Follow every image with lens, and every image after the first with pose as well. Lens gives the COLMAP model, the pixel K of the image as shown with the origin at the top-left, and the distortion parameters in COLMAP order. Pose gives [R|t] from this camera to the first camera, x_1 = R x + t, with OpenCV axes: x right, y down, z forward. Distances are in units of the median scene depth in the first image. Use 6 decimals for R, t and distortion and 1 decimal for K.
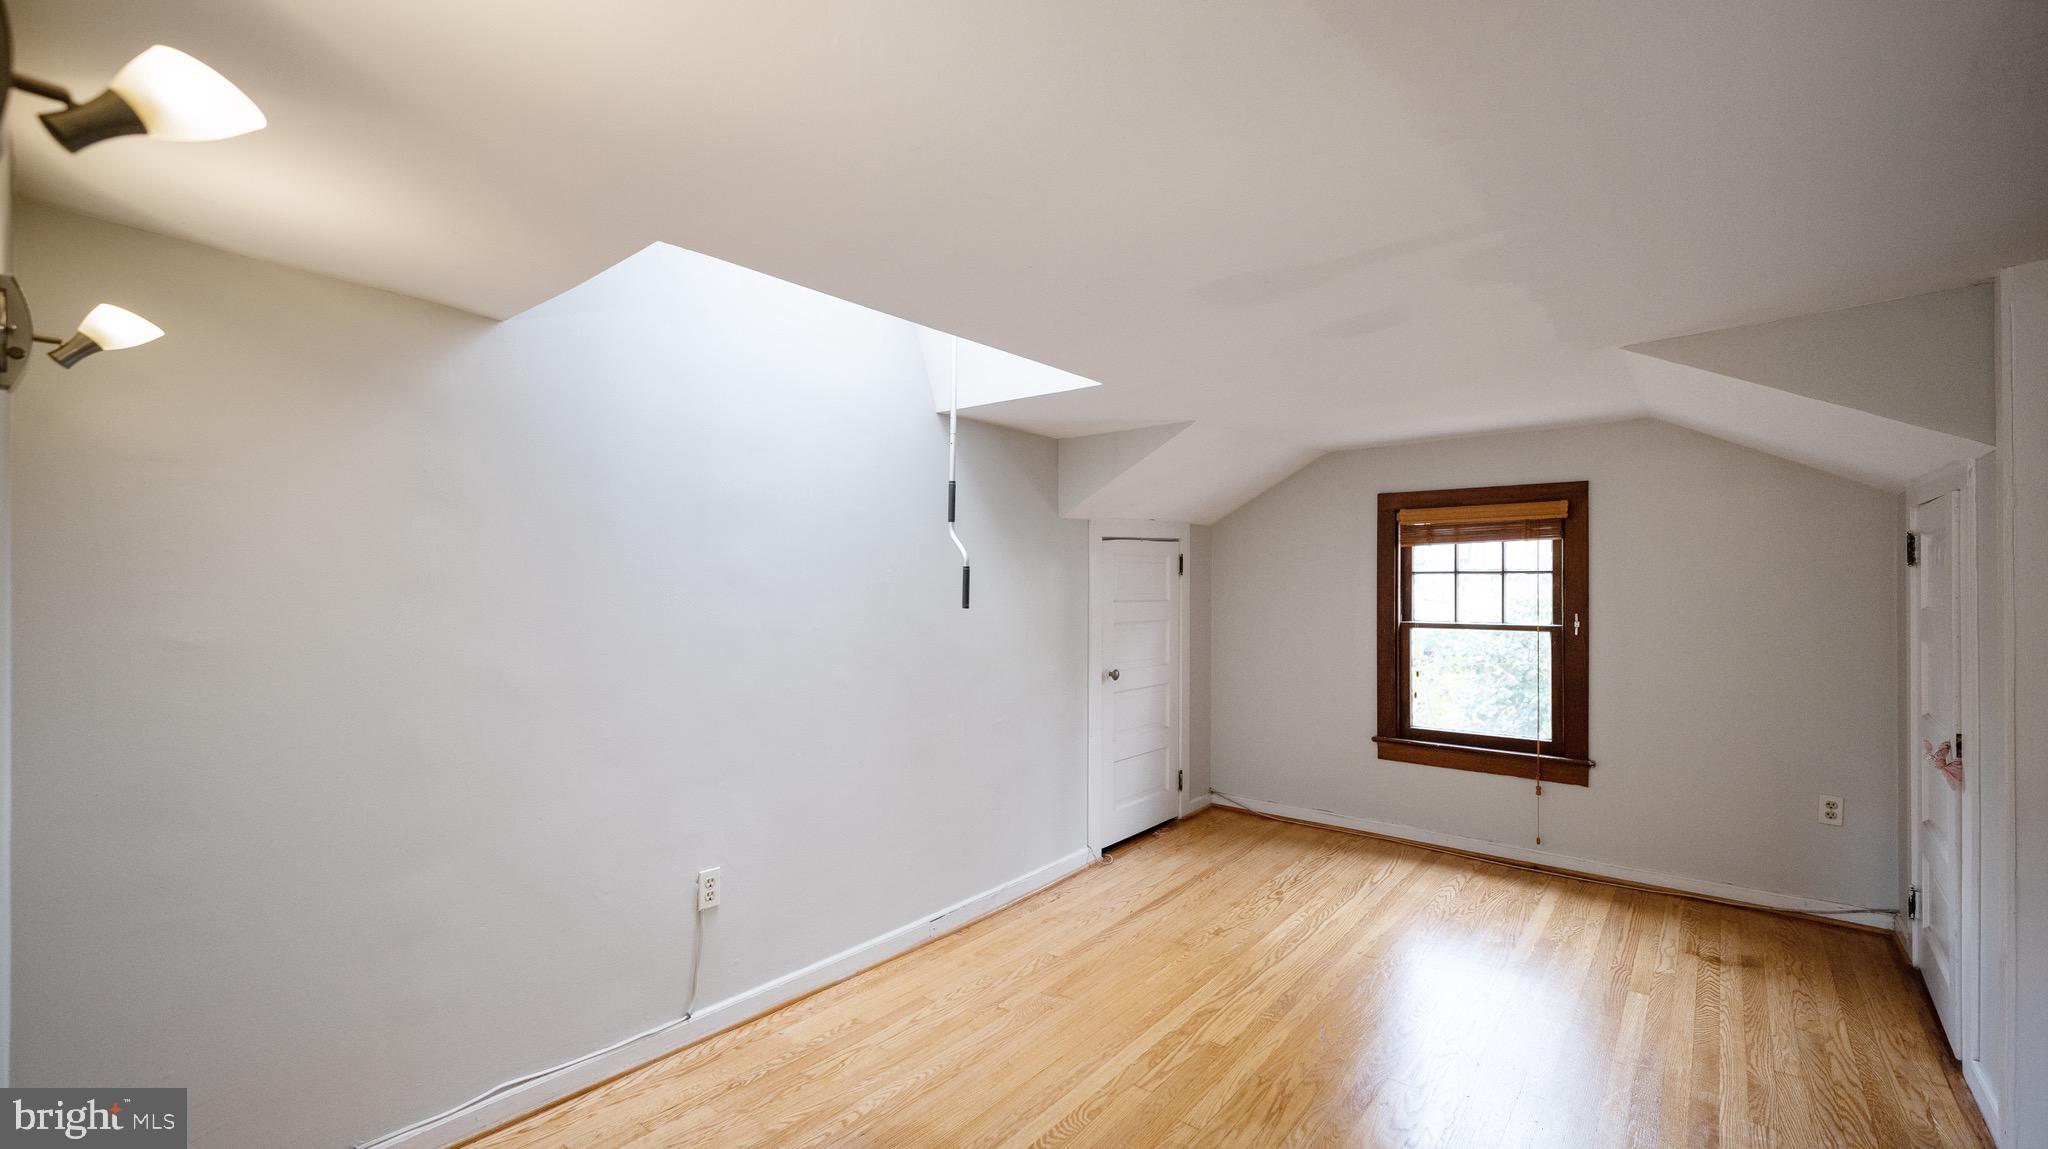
lens RADIAL K [[828.5, 0, 1021.6], [0, 828.5, 584.0], [0, 0, 1]] dist [0.004742, 0.000074]
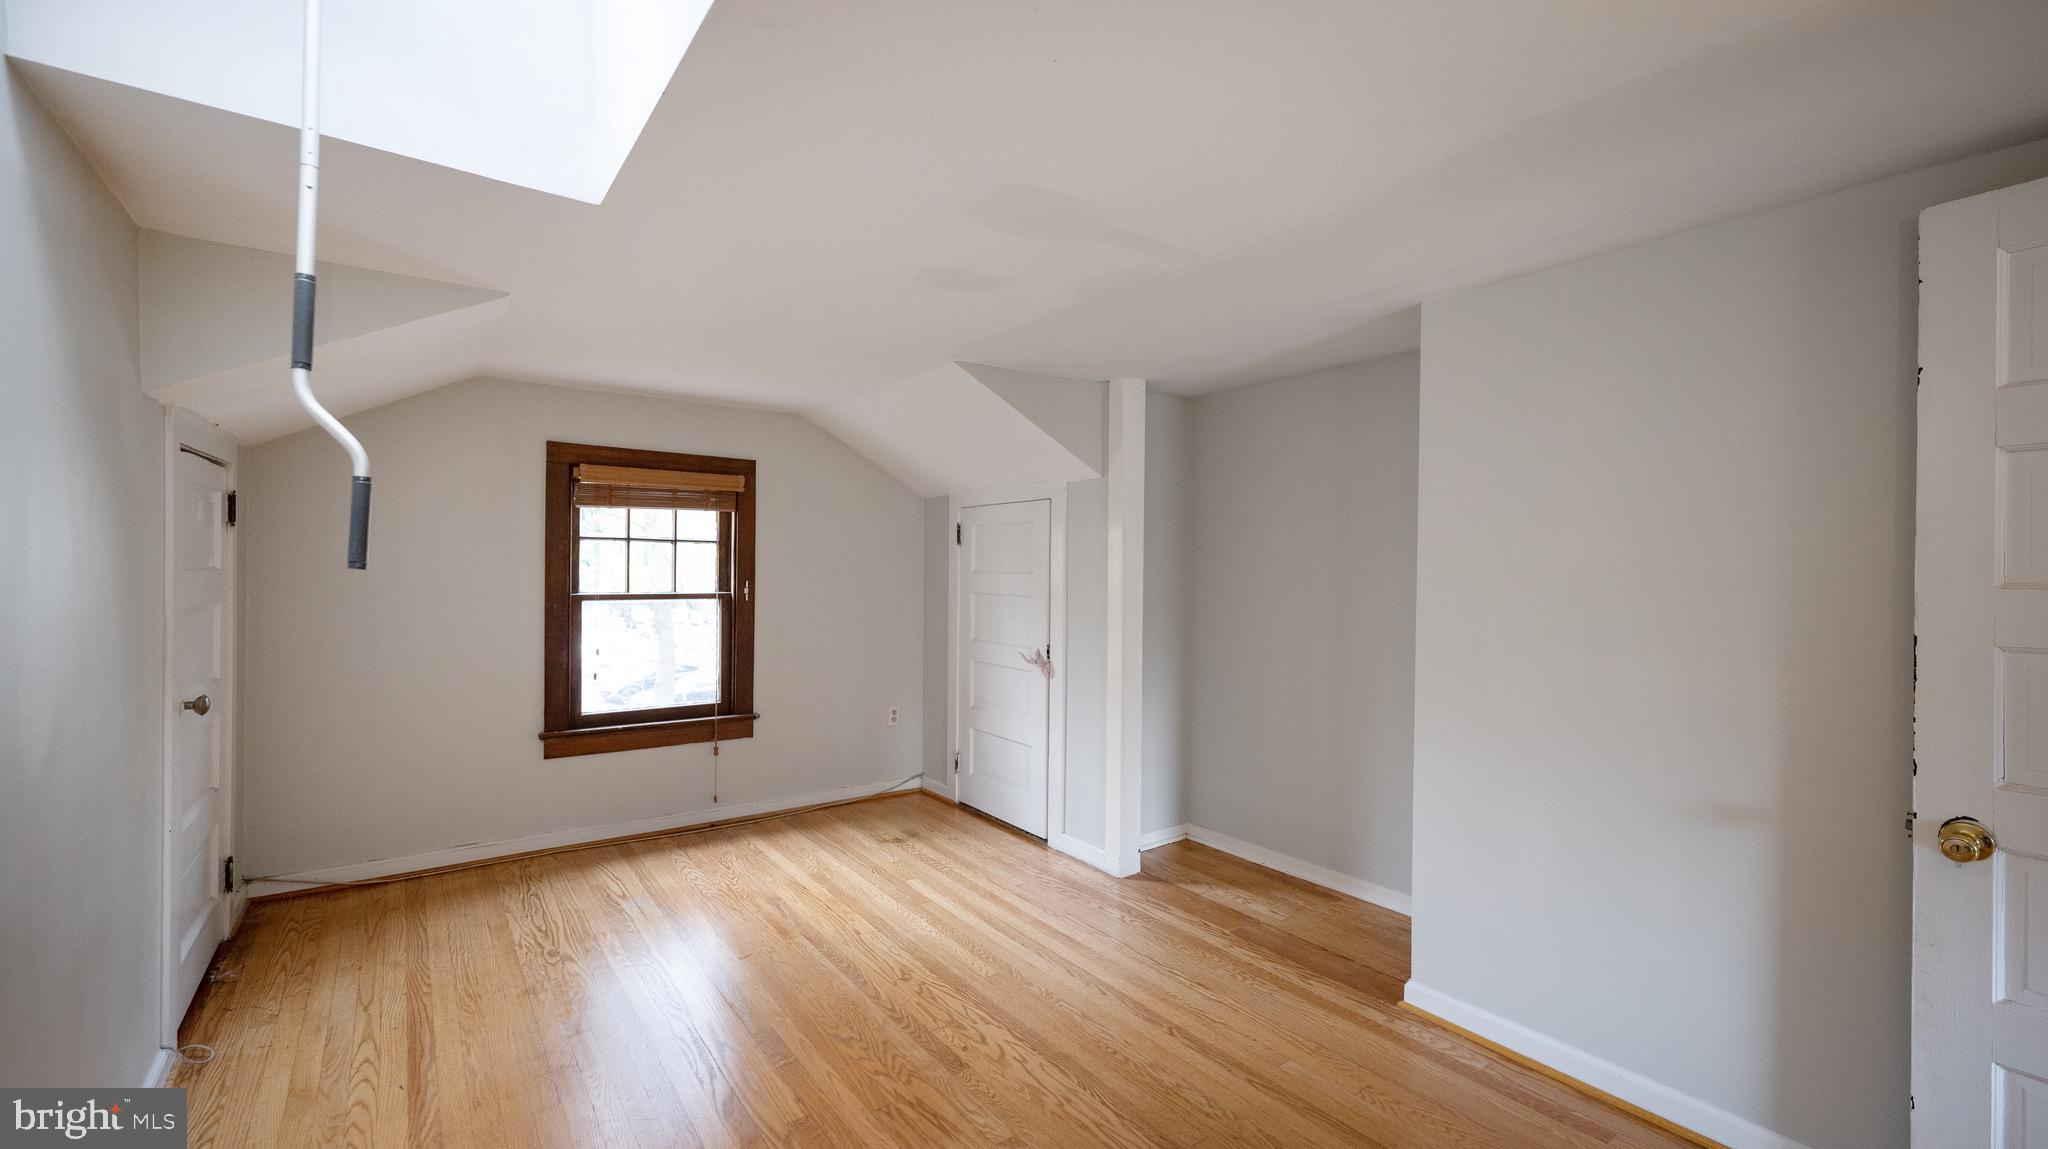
lens RADIAL K [[828.5, 0, 1021.6], [0, 828.5, 584.0], [0, 0, 1]] dist [0.004742, 0.000074]
pose [[0.244063, -0.012706, 0.969676, -0.288702], [-0.009935, 0.999829, 0.015602, 0.018330], [-0.969708, -0.013442, 0.243895, 0.371164]]
